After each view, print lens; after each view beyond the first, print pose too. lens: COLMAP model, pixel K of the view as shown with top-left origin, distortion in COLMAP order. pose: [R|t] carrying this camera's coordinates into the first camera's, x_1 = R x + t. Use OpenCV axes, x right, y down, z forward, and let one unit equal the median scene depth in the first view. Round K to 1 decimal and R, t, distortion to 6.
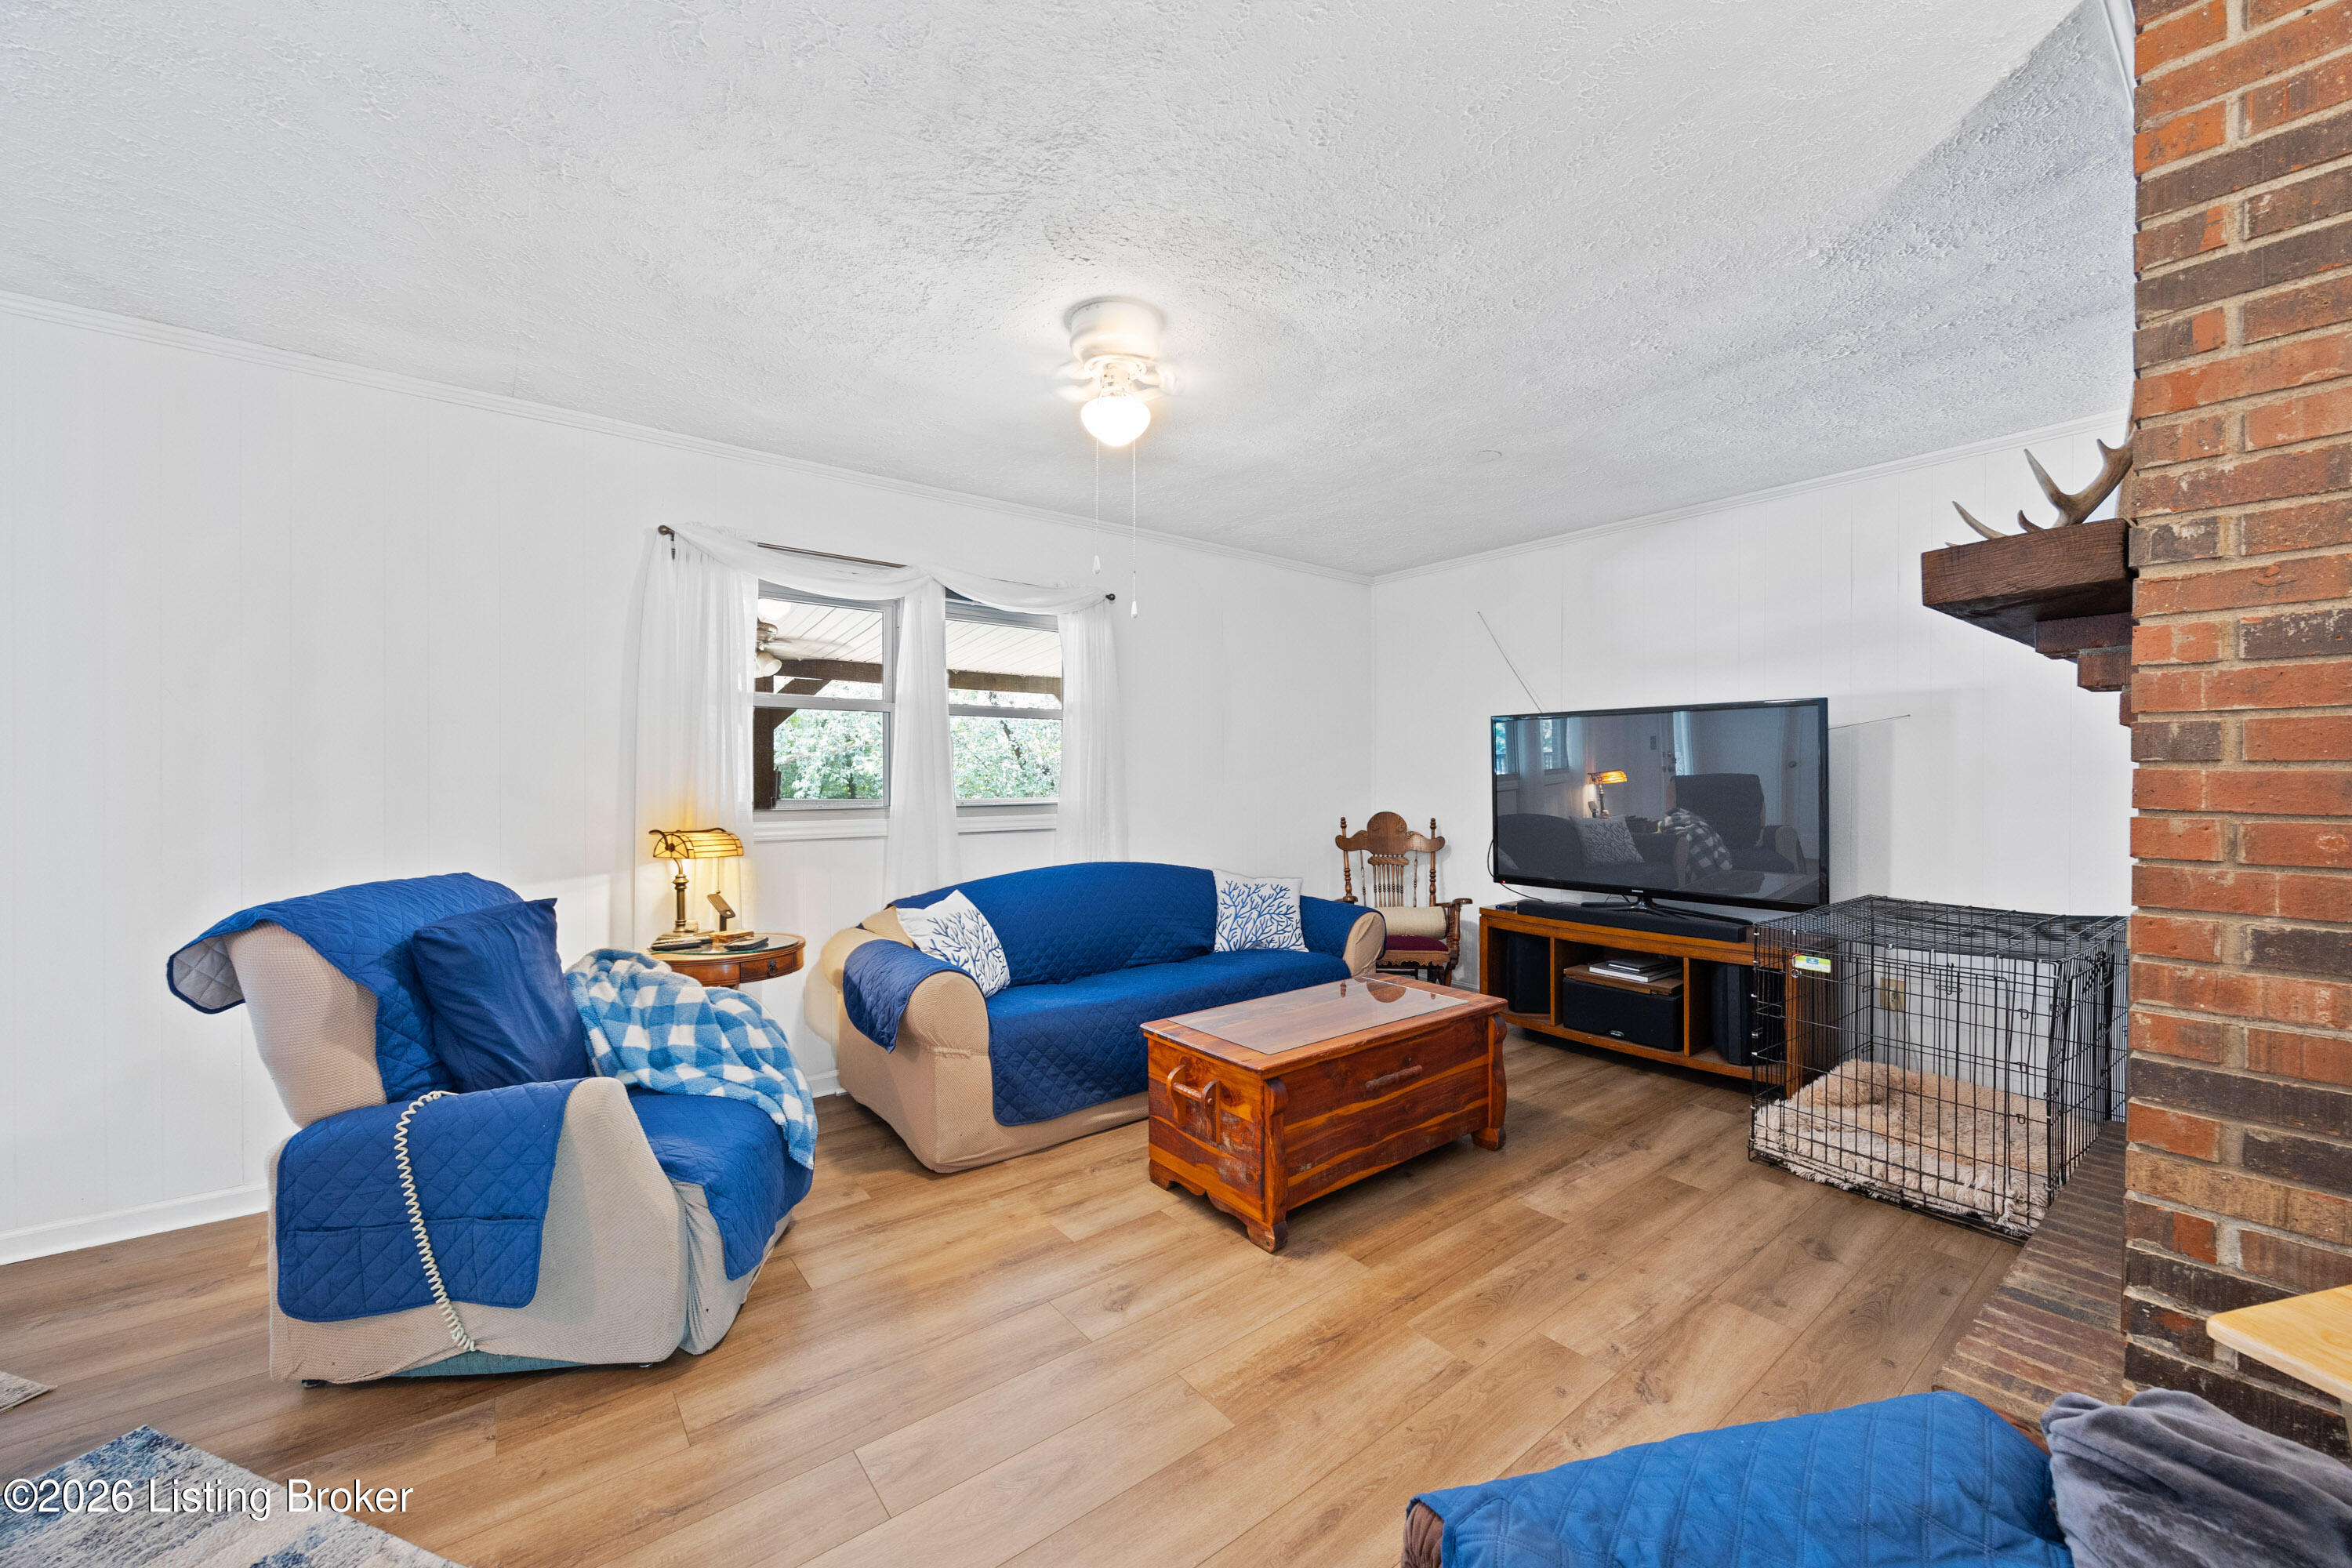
lens RADIAL K [[907.6, 0, 1176.0], [0, 907.6, 784.0], [0, 0, 1]] dist [-0.003526, 0.000066]
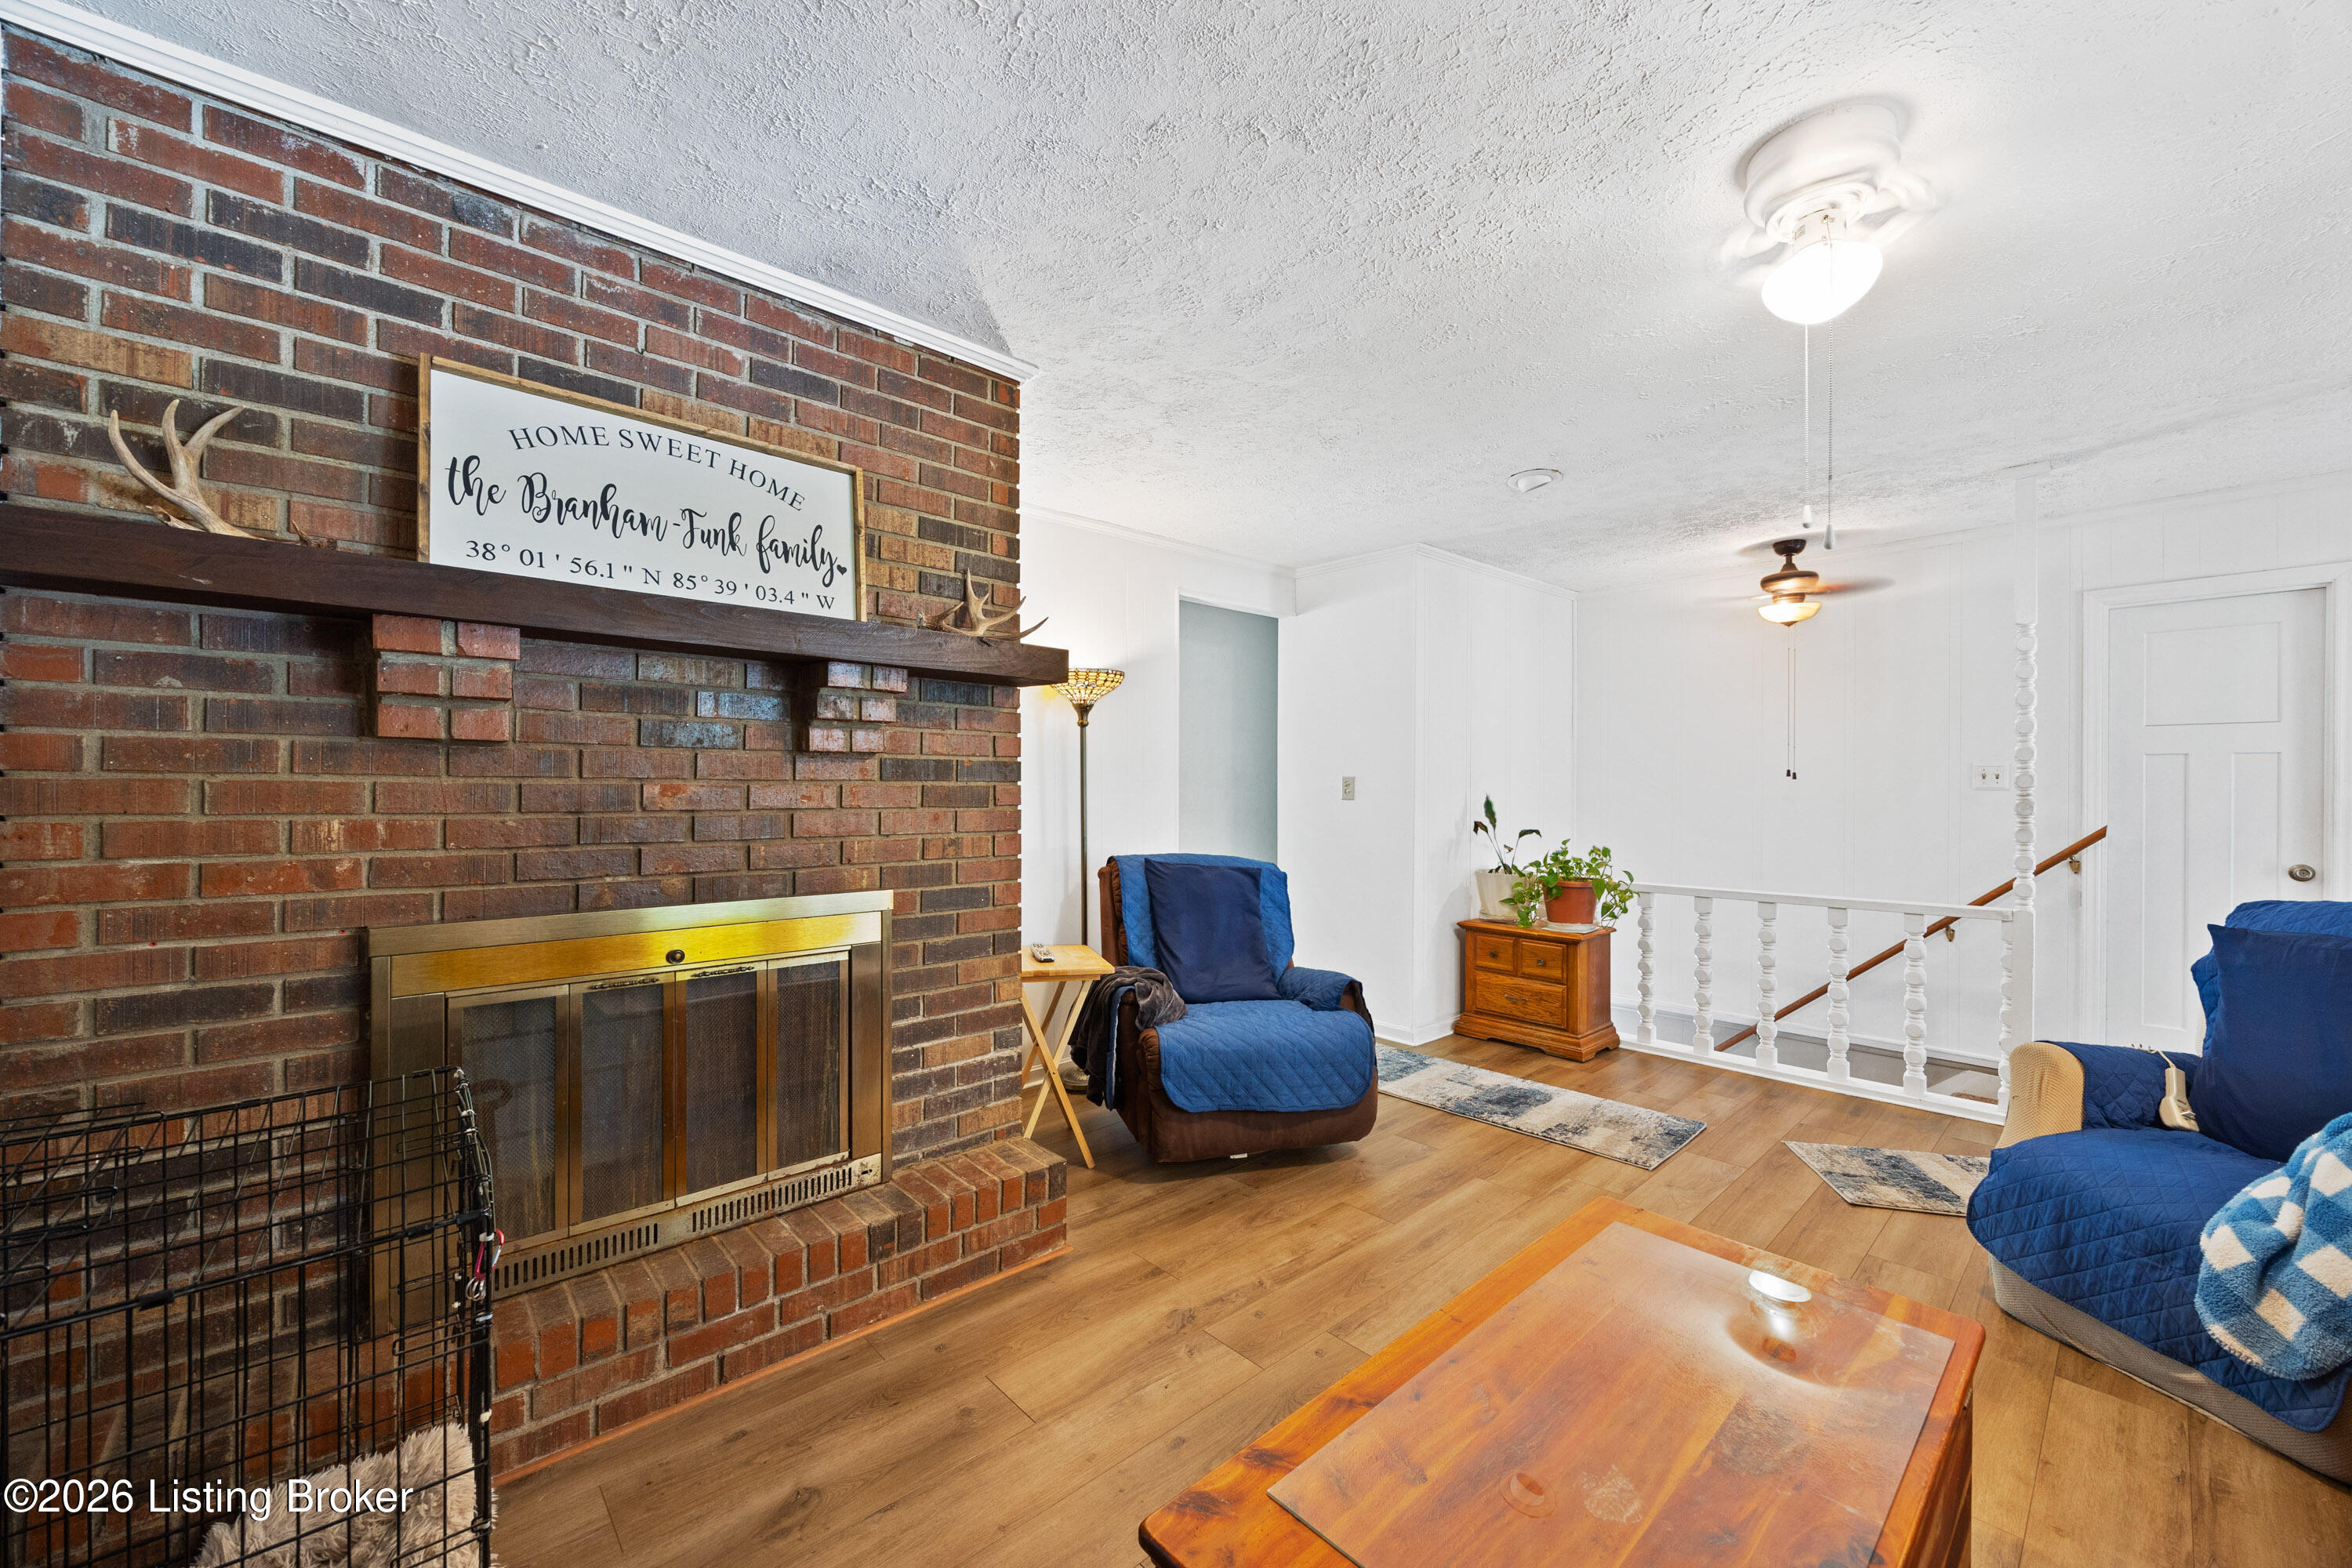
lens RADIAL K [[907.6, 0, 1176.0], [0, 907.6, 784.0], [0, 0, 1]] dist [-0.003526, 0.000066]
pose [[-0.996780, -0.004618, -0.080058, 0.433027], [-0.005145, 0.999966, 0.006377, -0.016877], [0.080026, 0.006769, -0.996770, 1.489029]]
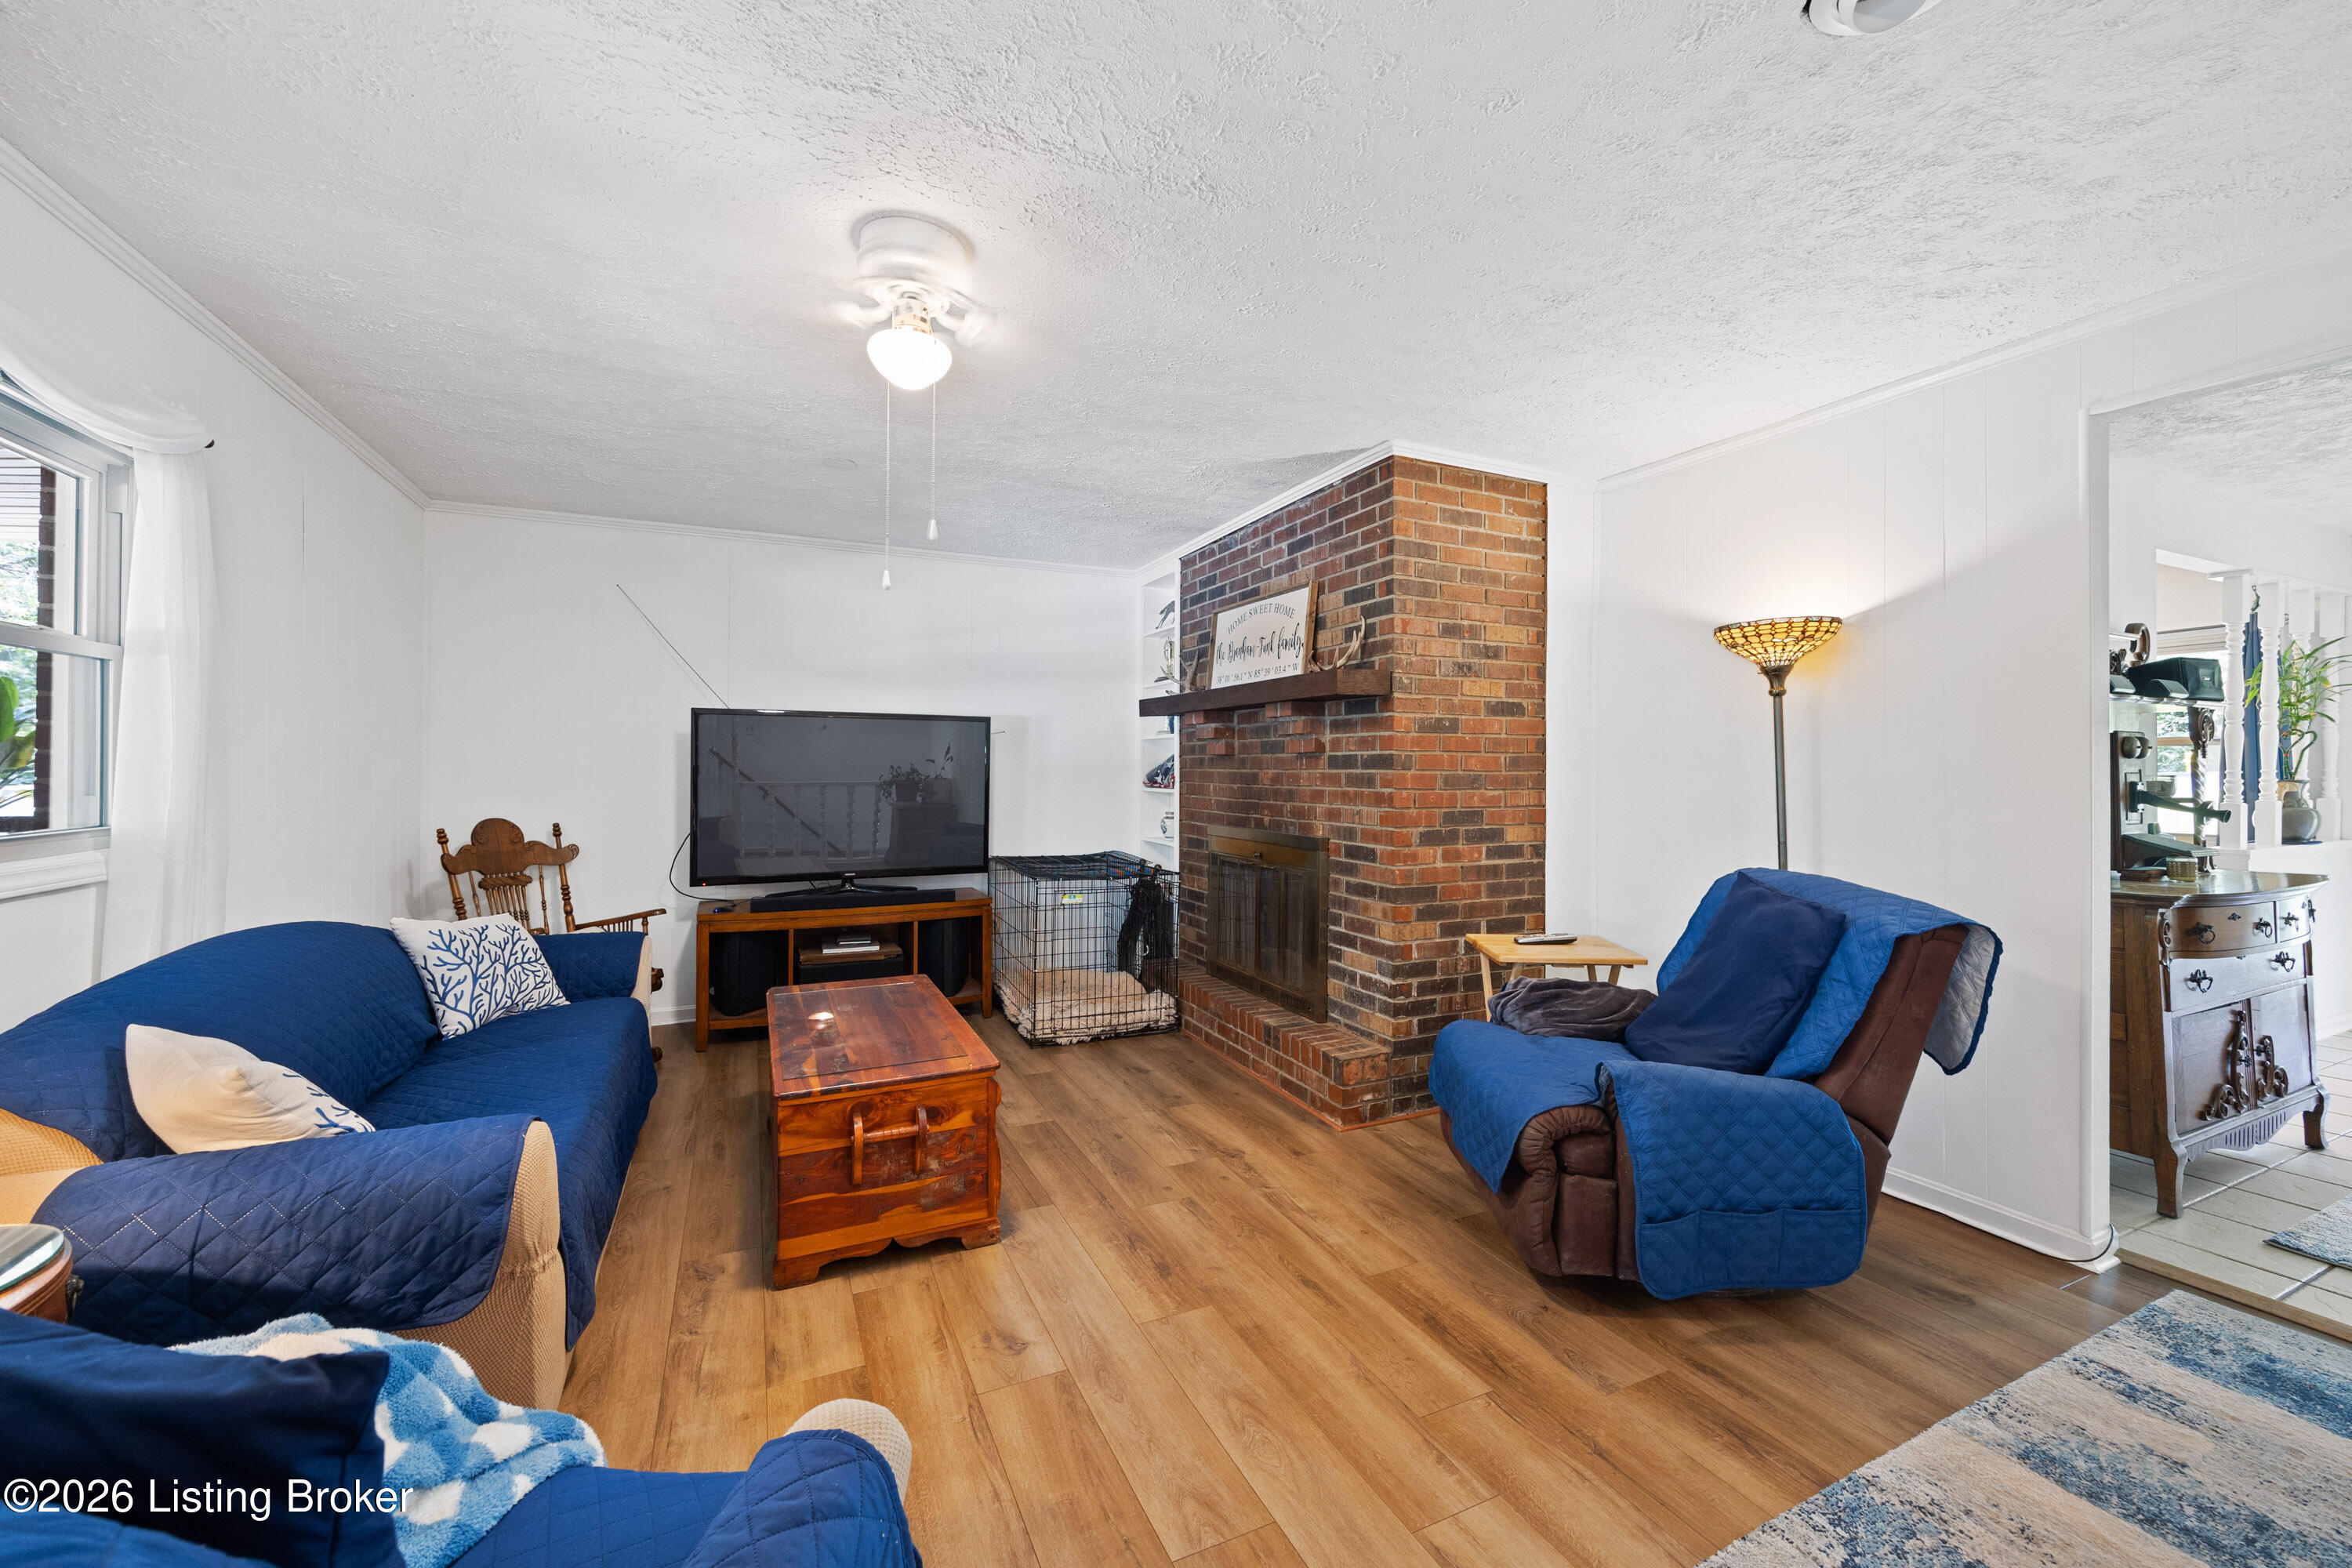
lens RADIAL K [[914.6, 0, 1191.7], [0, 914.6, 764.7], [0, 0, 1]] dist [-0.000384, 0.000200]
pose [[0.210467, 0.007769, 0.977570, -0.759347], [0.004843, 0.999948, -0.008989, -0.009016], [-0.977589, 0.006626, 0.210418, 0.500069]]
